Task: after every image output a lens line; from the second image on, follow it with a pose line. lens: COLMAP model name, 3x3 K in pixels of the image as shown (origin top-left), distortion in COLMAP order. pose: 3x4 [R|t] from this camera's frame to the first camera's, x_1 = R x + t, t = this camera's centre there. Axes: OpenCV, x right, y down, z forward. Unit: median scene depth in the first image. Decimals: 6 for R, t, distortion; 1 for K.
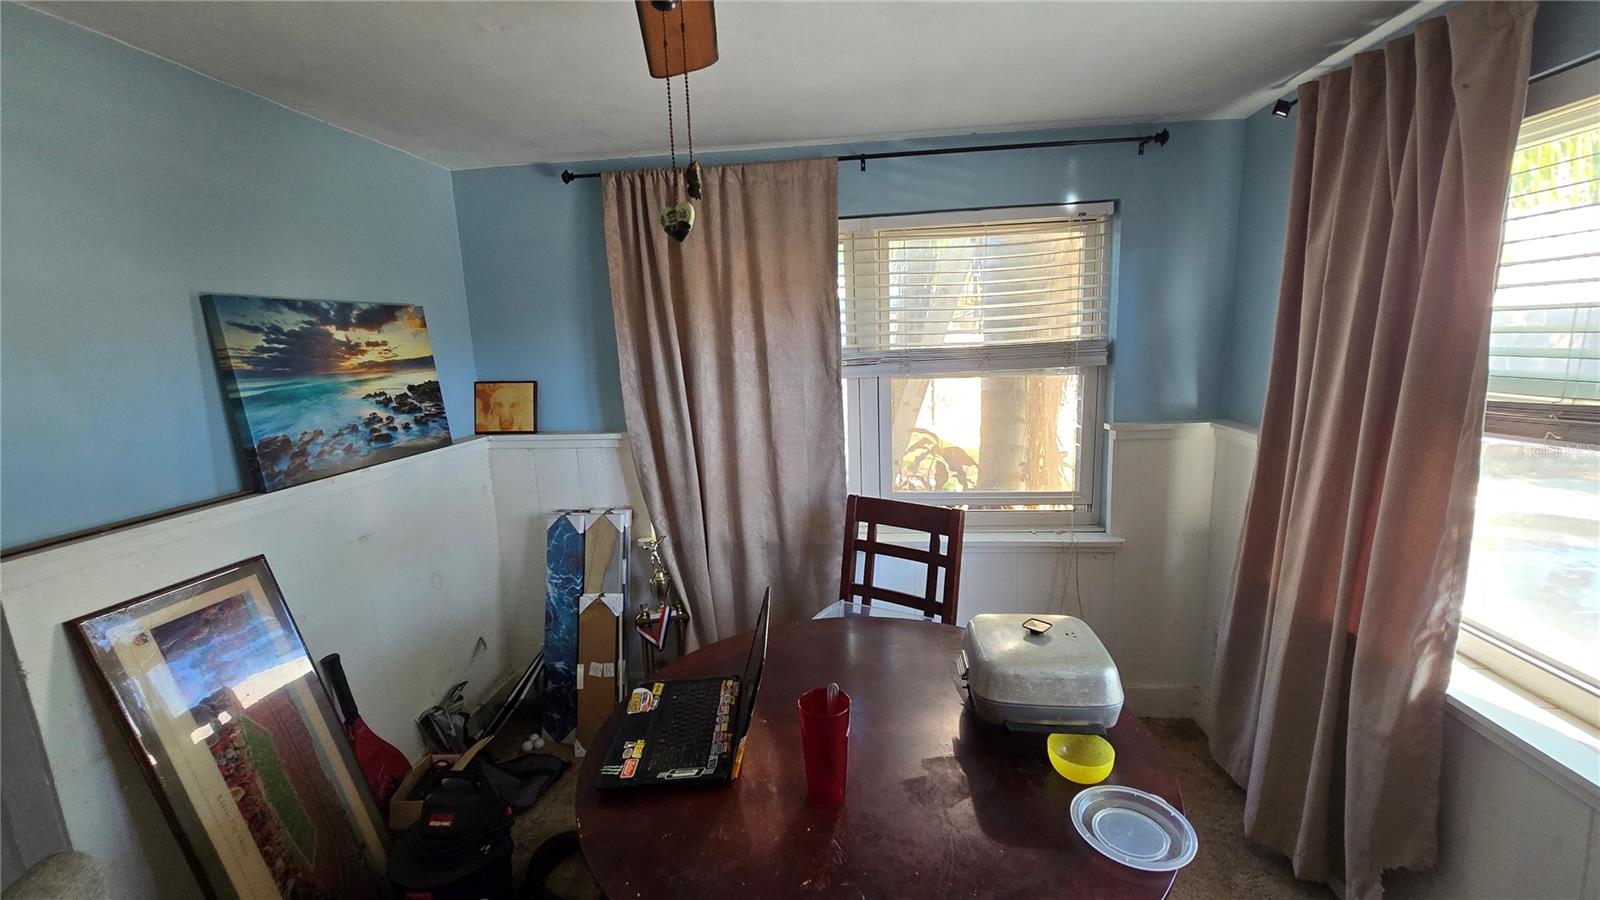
lens RADIAL K [[654.2, 0, 796.6], [0, 654.2, 441.1], [0, 0, 1]] dist [-0.001833, -0.000146]
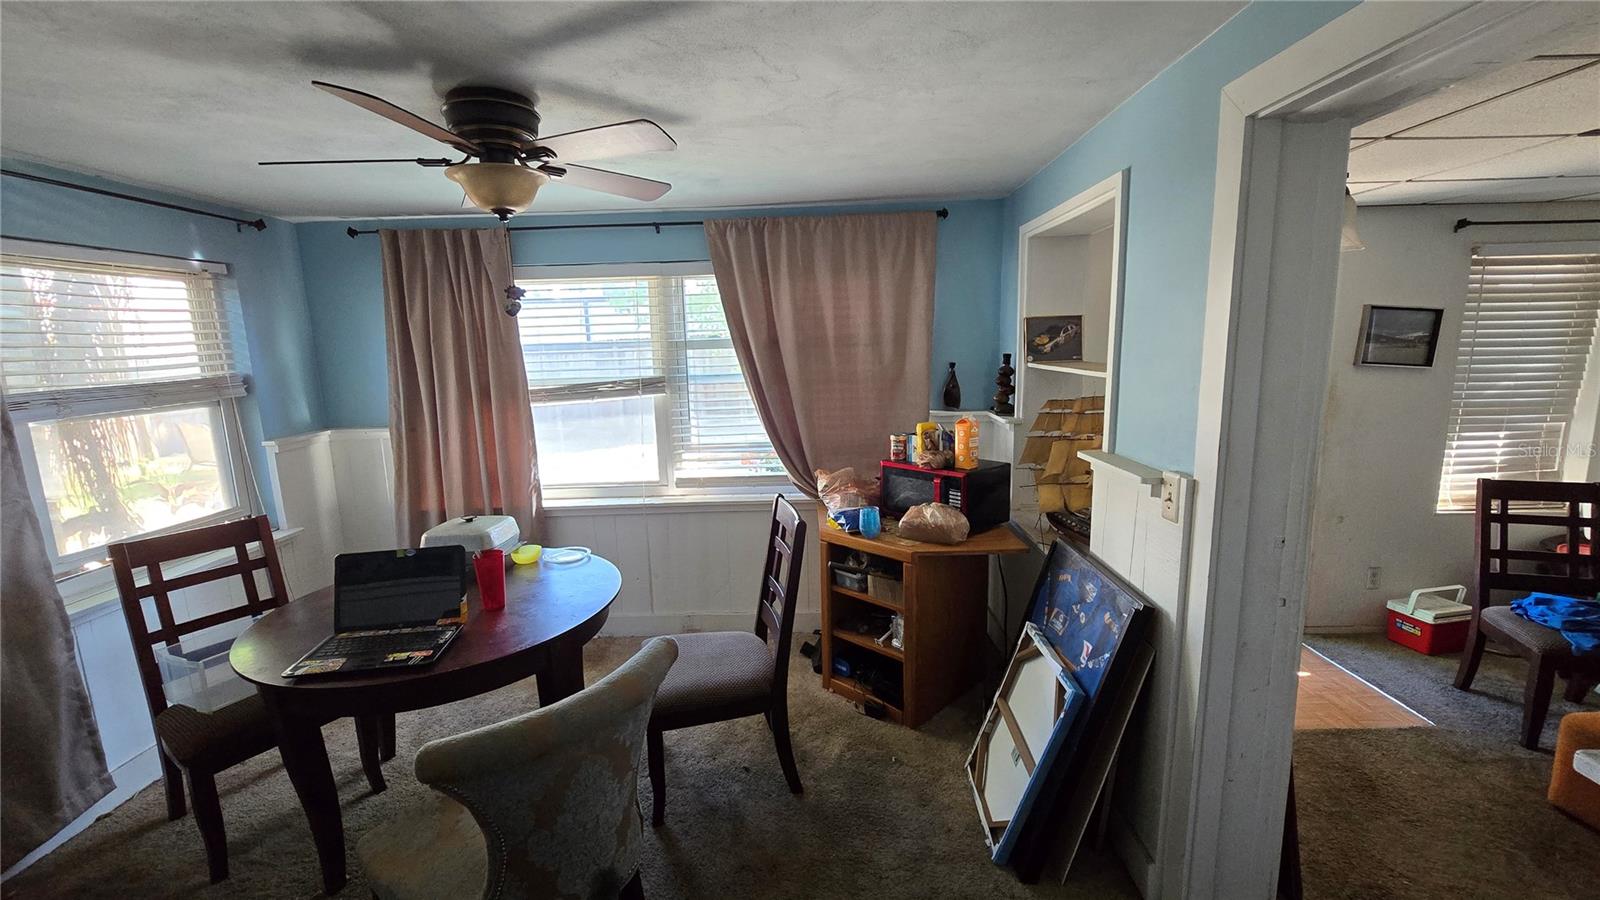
lens RADIAL K [[654.2, 0, 798.7], [0, 654.2, 450.5], [0, 0, 1]] dist [-0.001833, -0.000146]
pose [[-0.086006, -0.129312, 0.987867, -0.905091], [0.184825, 0.972259, 0.143361, -0.000866], [-0.979001, 0.194912, -0.059720, 0.083790]]
